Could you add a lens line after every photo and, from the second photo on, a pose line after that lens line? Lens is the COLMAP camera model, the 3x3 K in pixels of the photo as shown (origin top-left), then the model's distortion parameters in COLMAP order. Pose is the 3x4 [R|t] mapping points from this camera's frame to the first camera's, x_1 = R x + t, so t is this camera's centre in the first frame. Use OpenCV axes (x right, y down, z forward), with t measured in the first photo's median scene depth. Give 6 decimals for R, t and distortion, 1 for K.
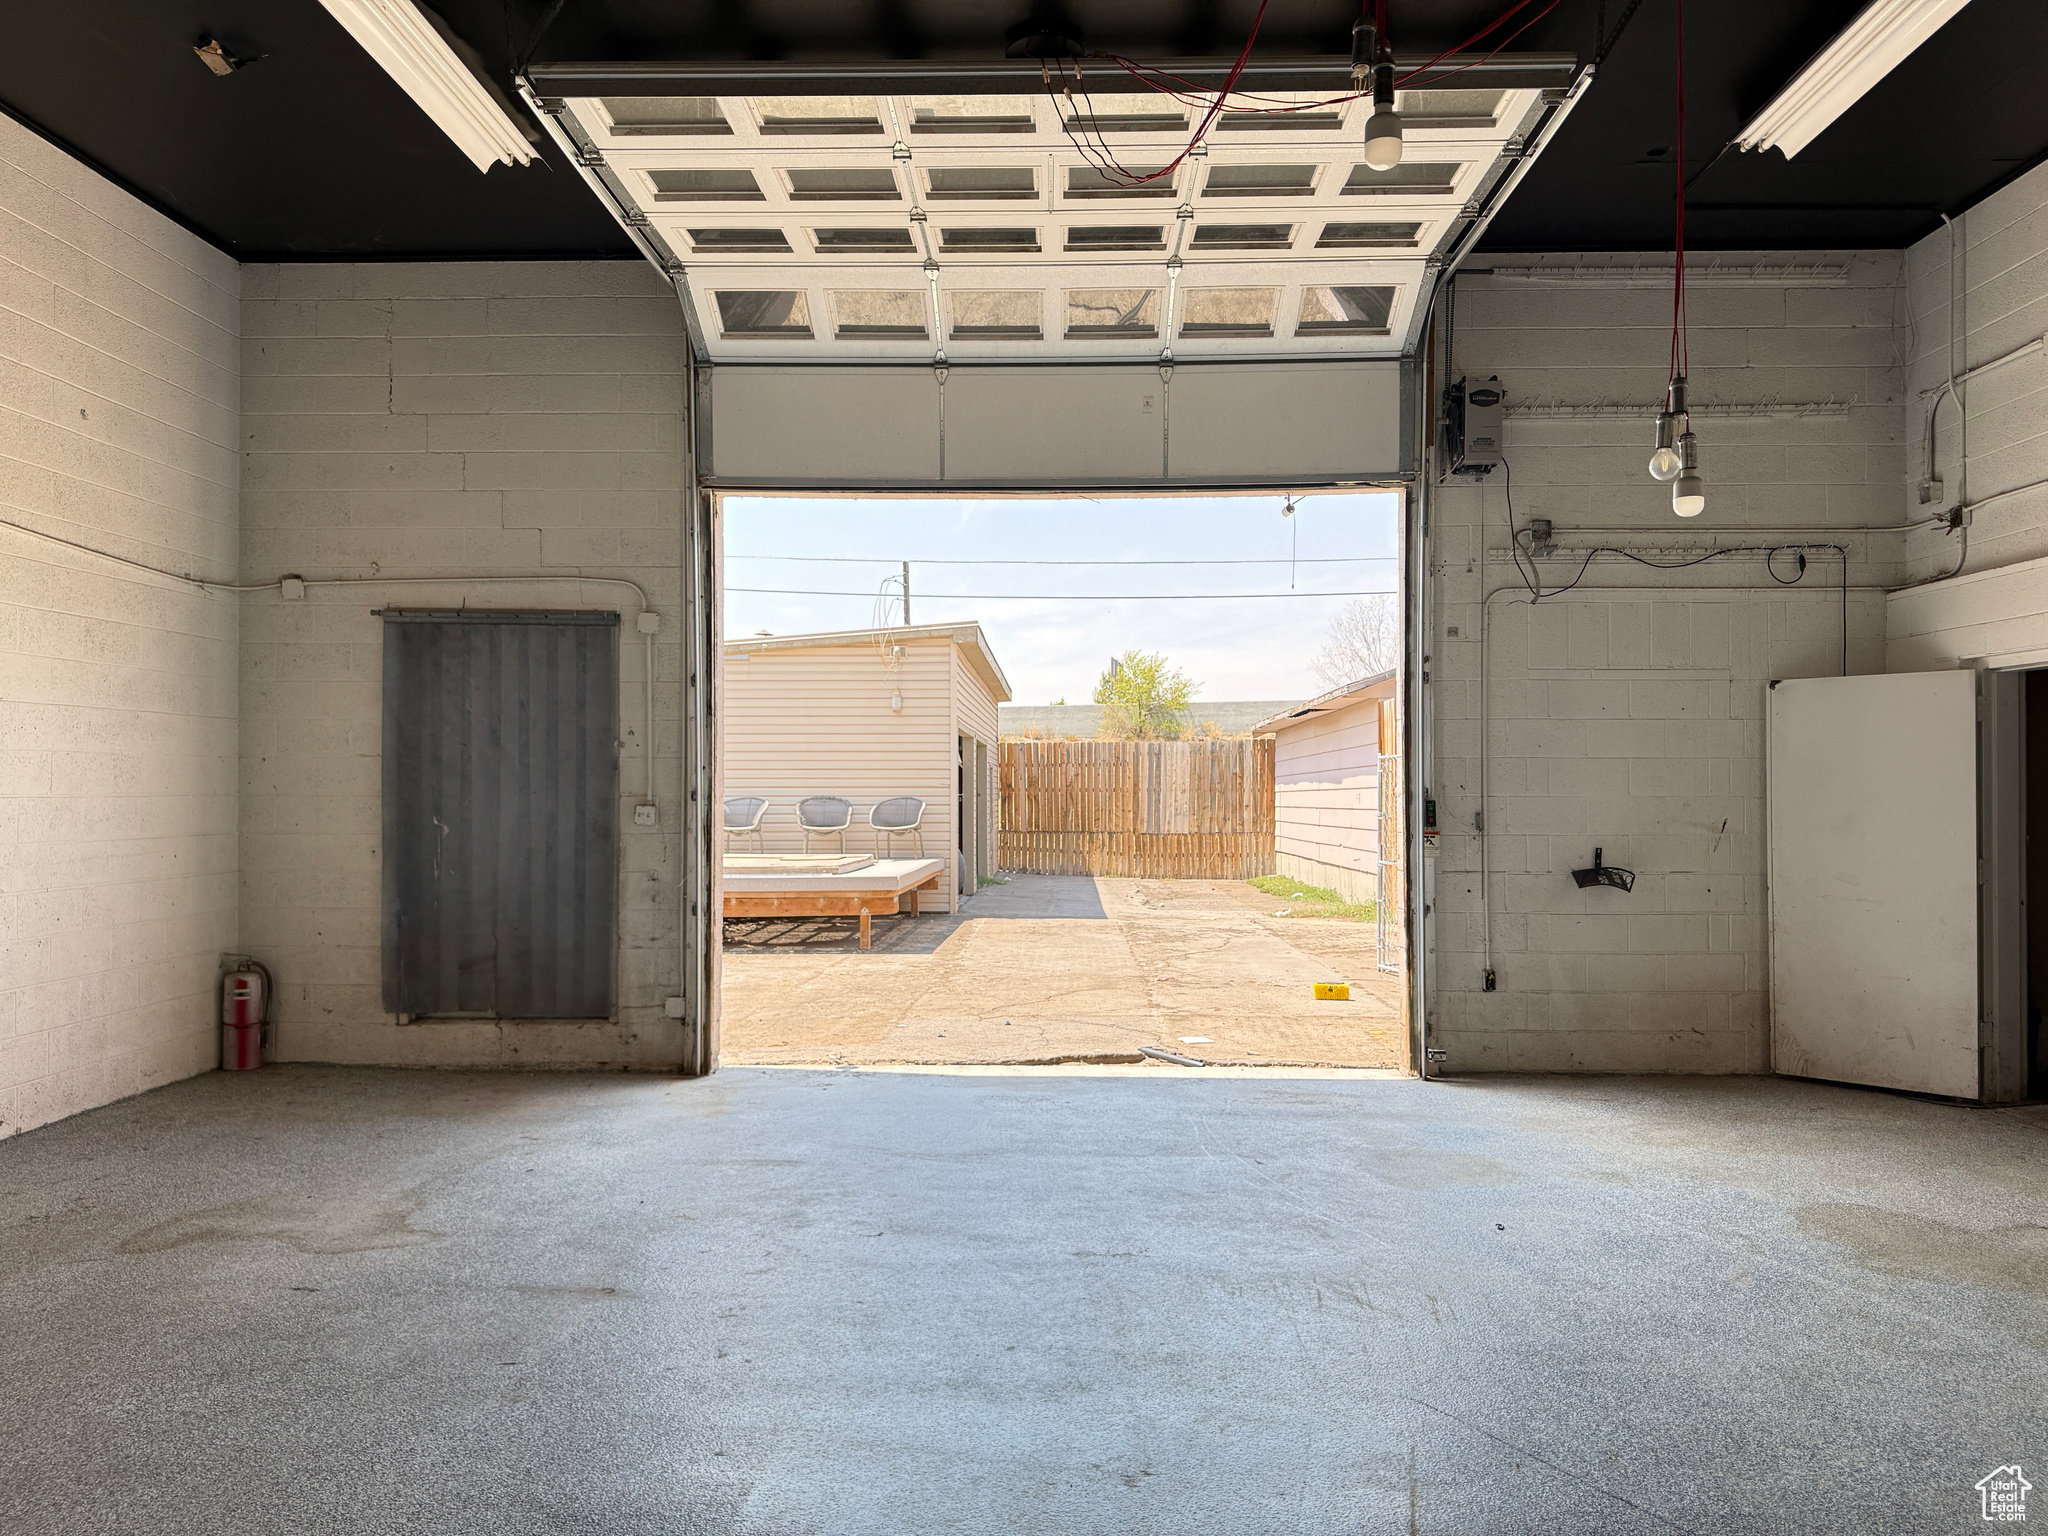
lens RADIAL K [[1425.7, 0, 1030.0], [0, 1425.7, 769.5], [0, 0, 1]] dist [-0.001726, -0.001080]
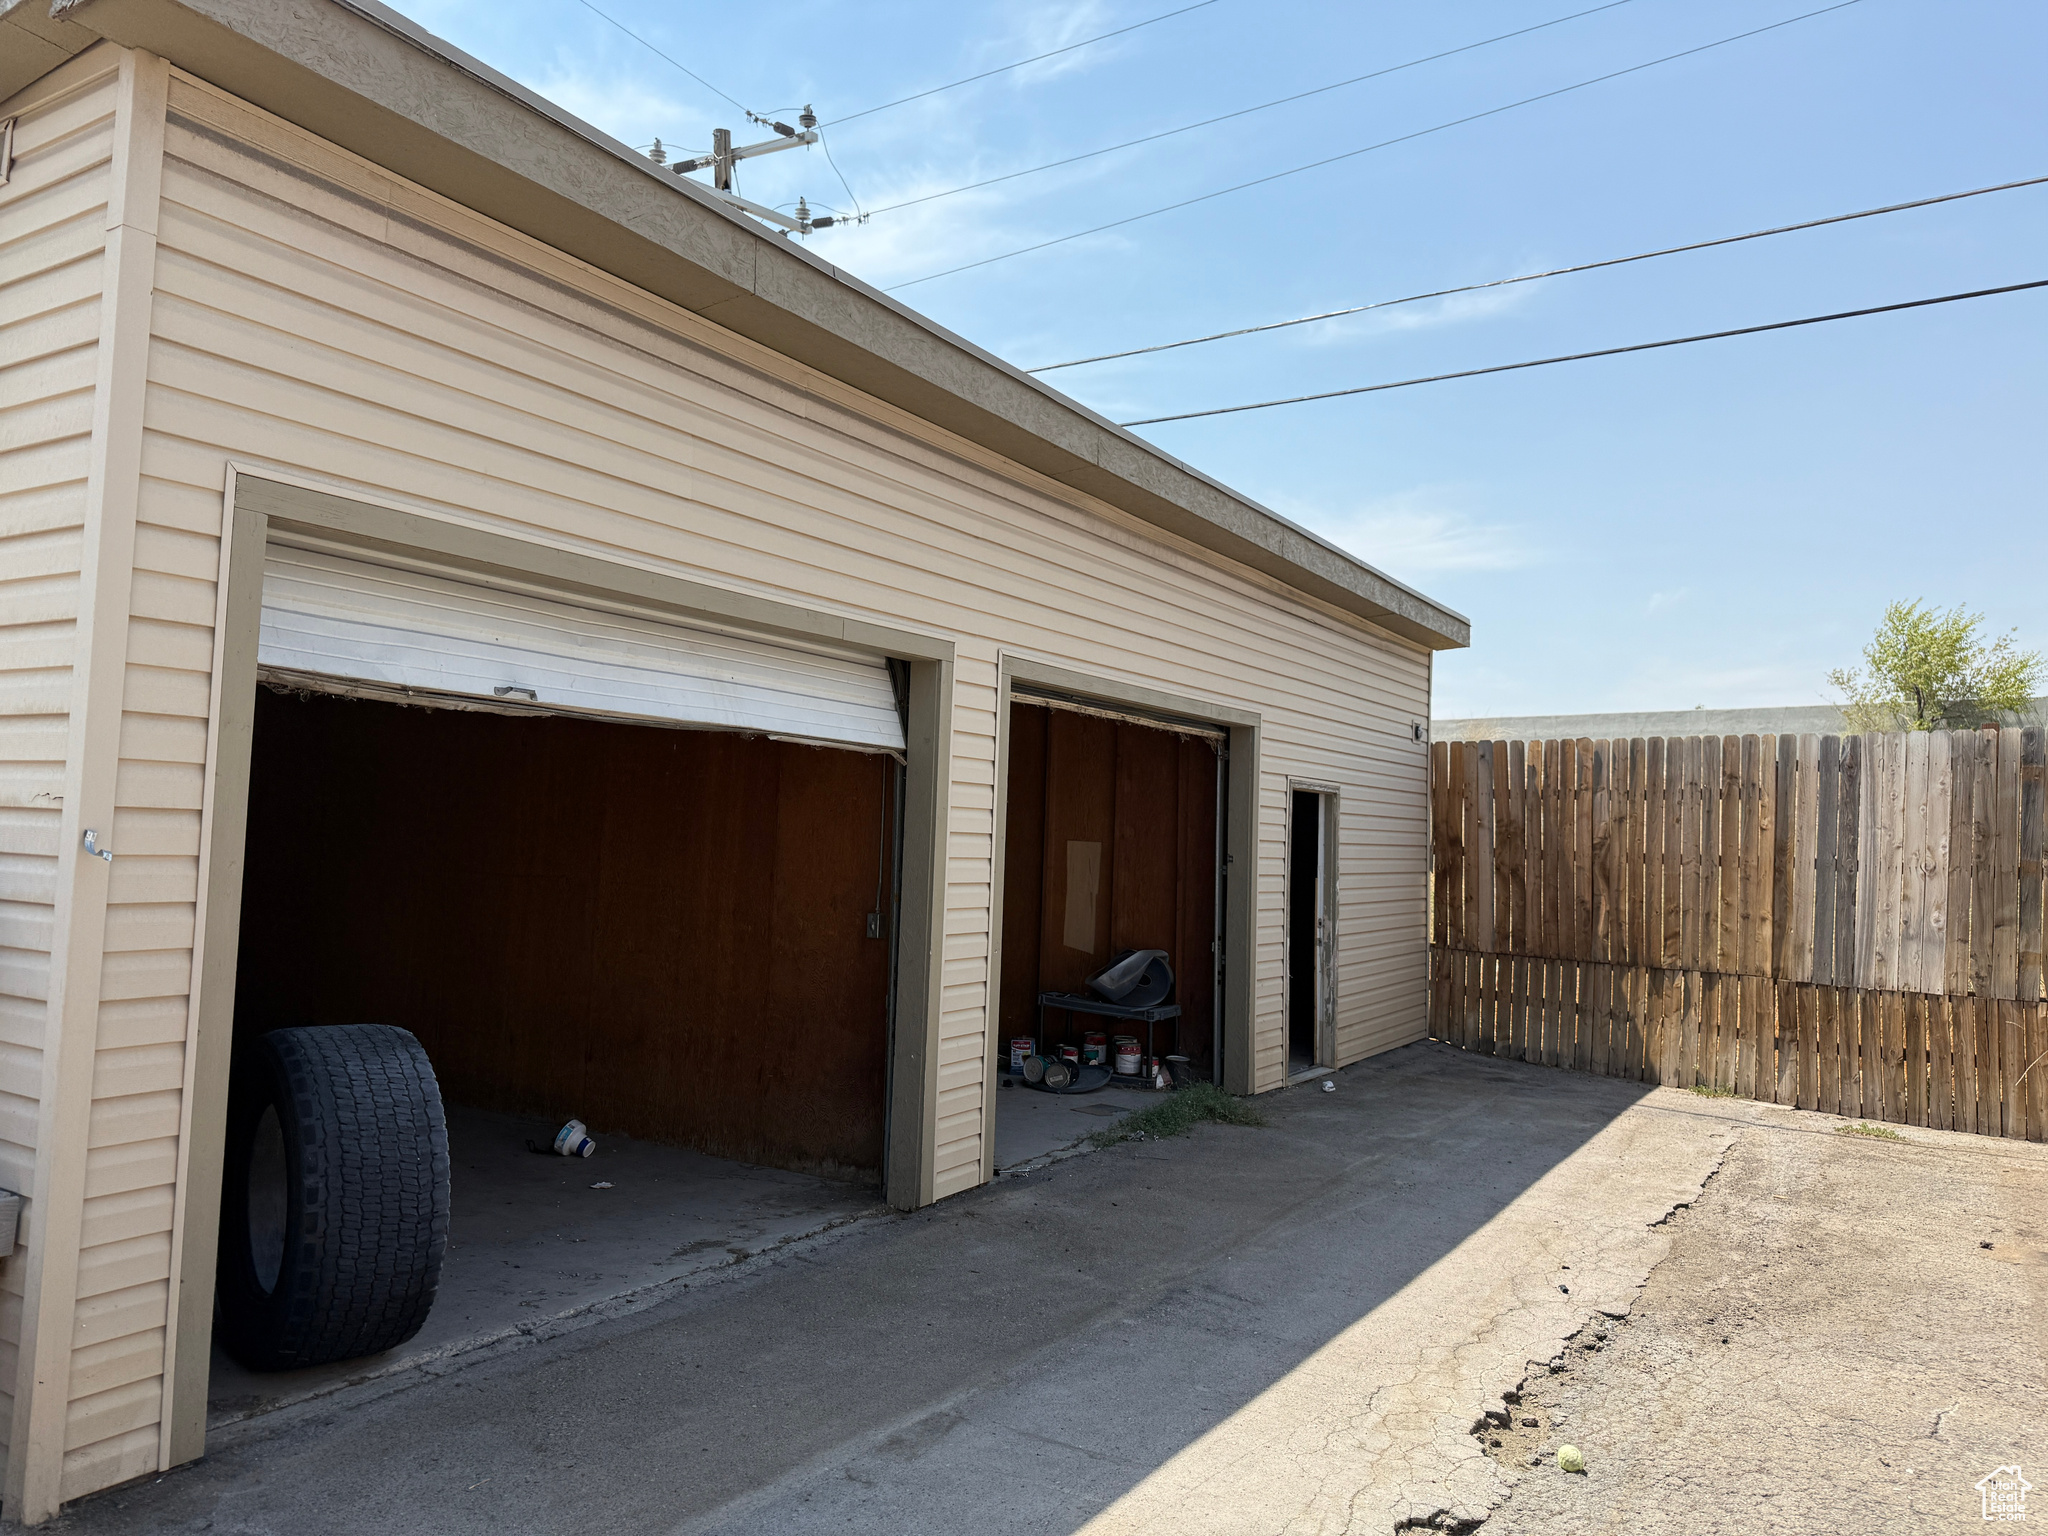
lens RADIAL K [[1425.7, 0, 1028.2], [0, 1425.7, 764.5], [0, 0, 1]] dist [-0.001726, -0.001080]
pose [[0.869261, -0.000915, -0.494352, 0.086911], [-0.013014, 0.999609, -0.024735, 0.000457], [0.494181, 0.027935, 0.868910, 0.576536]]
